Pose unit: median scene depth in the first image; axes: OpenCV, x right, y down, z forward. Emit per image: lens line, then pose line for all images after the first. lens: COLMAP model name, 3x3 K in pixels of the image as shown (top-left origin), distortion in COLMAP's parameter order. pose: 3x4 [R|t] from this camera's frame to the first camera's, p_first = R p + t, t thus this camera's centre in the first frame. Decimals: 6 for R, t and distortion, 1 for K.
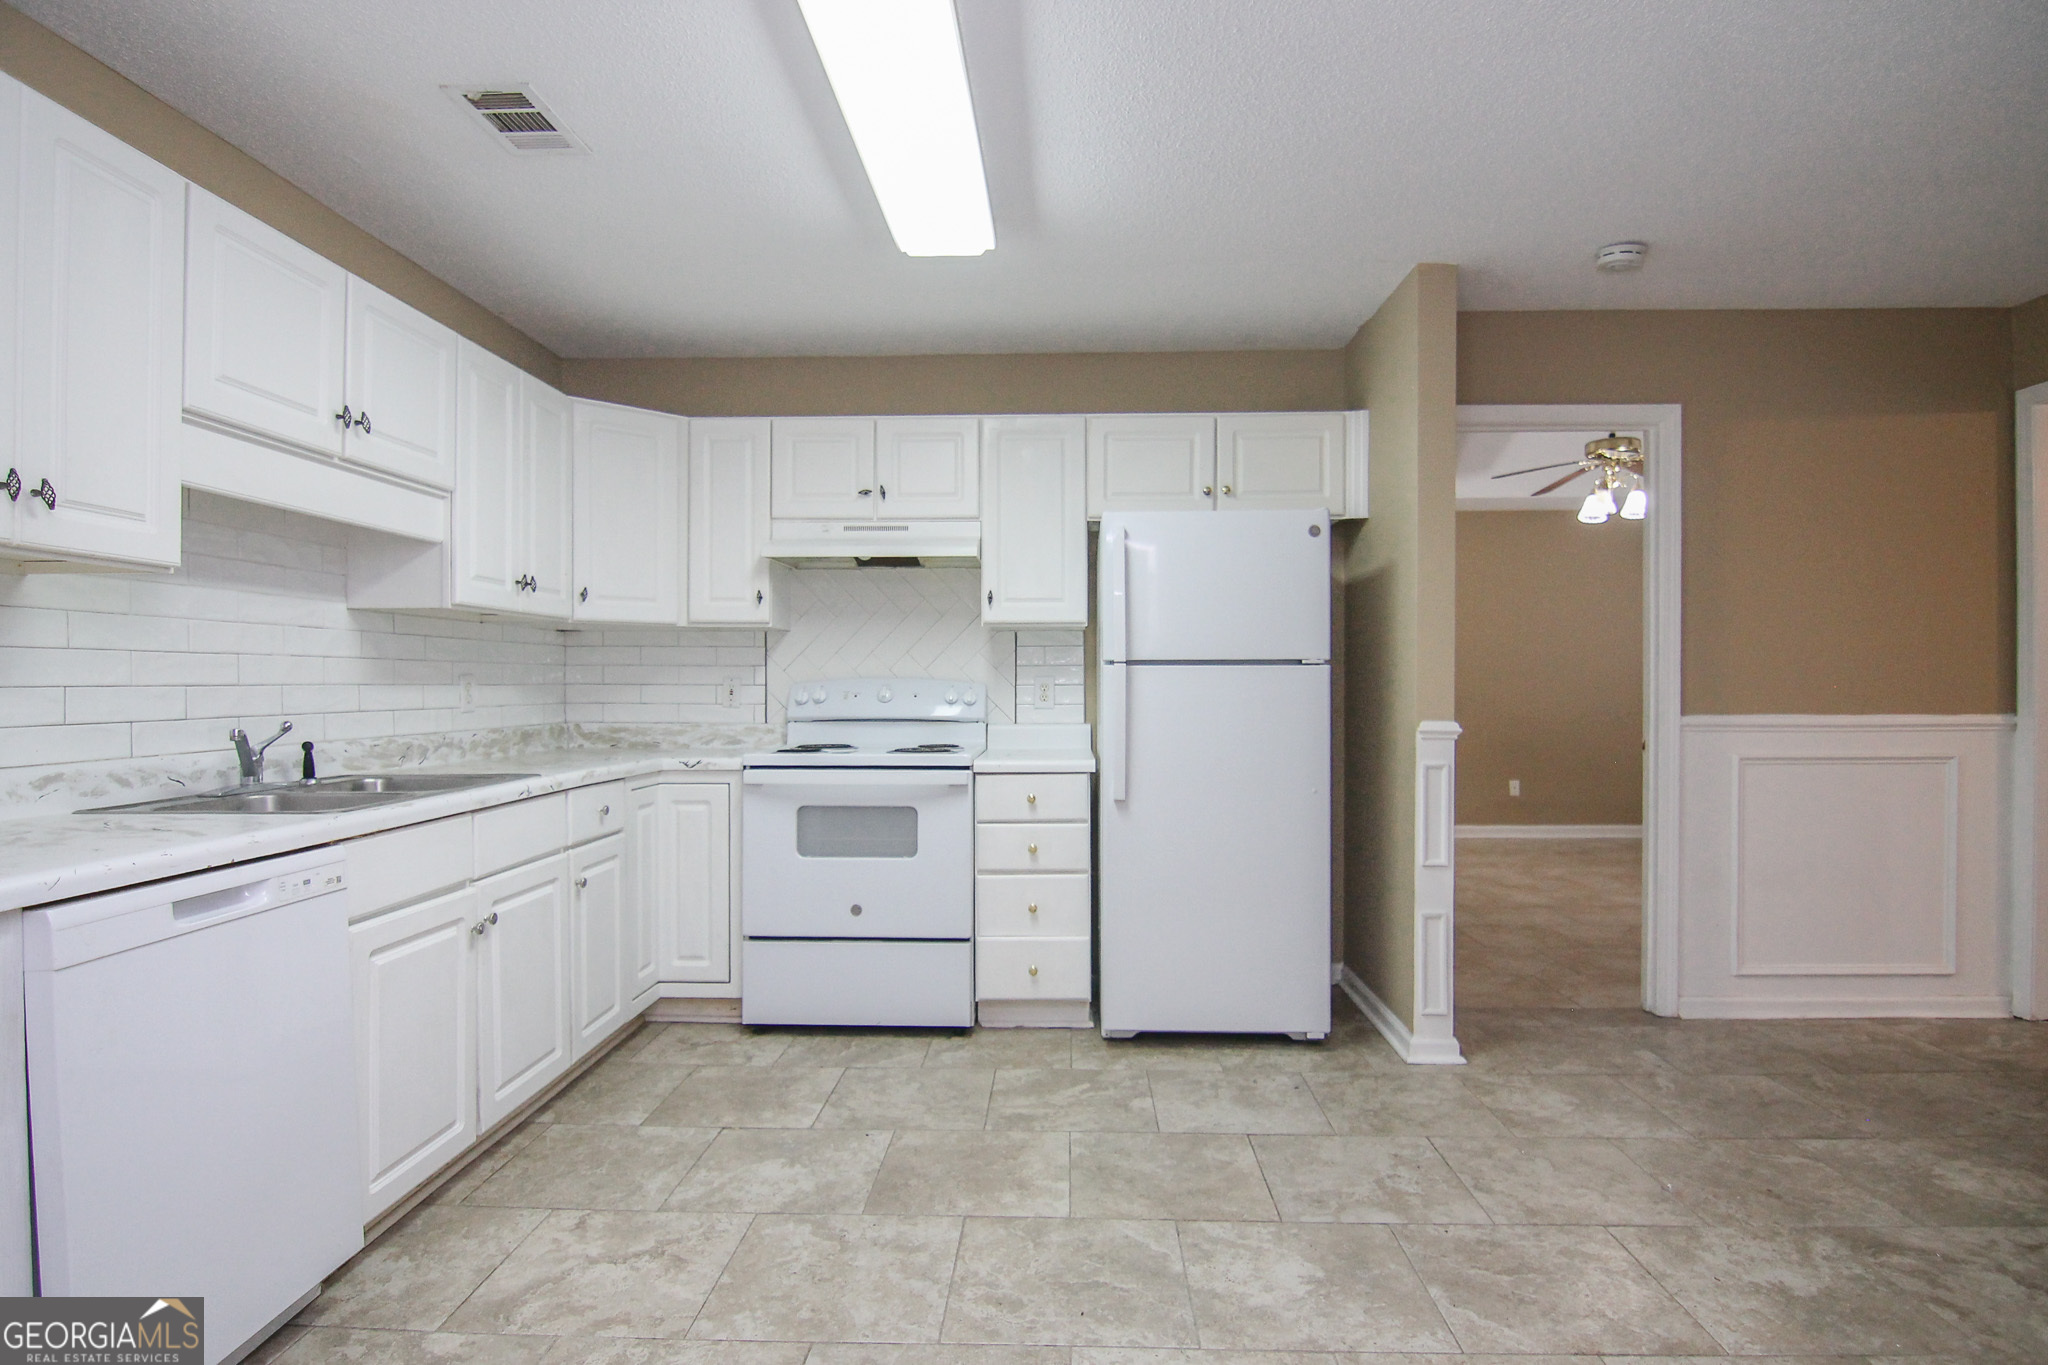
lens RADIAL K [[1082.4, 0, 1024.0], [0, 1082.4, 682.5], [0, 0, 1]] dist [0.002395, -0.012958]
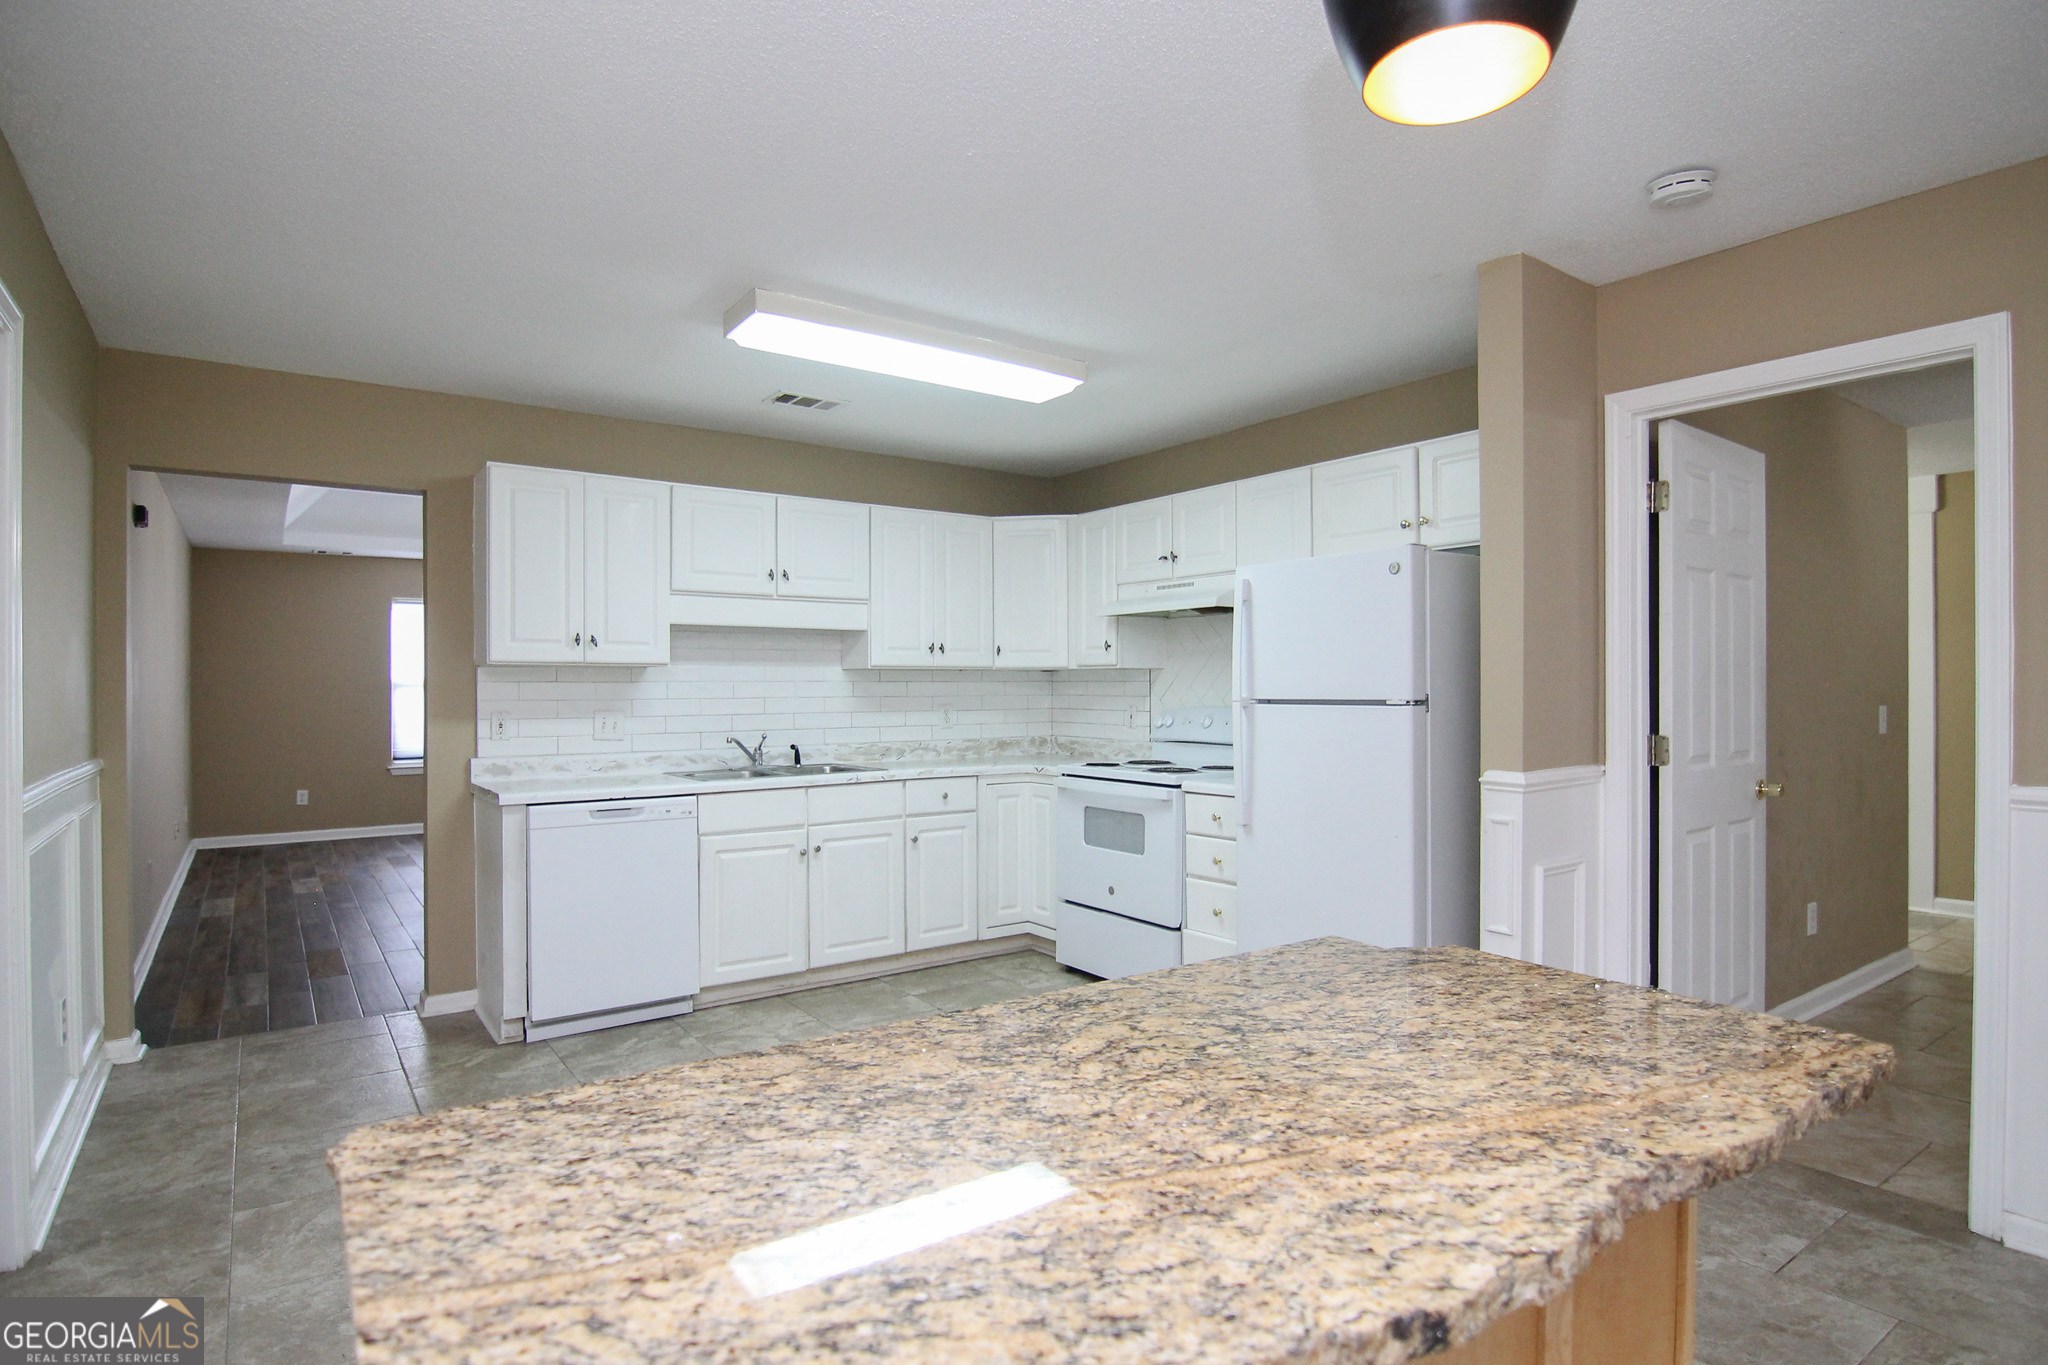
lens RADIAL K [[1082.4, 0, 1024.0], [0, 1082.4, 682.5], [0, 0, 1]] dist [0.002395, -0.012958]
pose [[0.608764, -0.003812, -0.793342, 0.819621], [0.003841, 0.999991, -0.001858, -0.036255], [0.793342, -0.001916, 0.608773, 0.137404]]
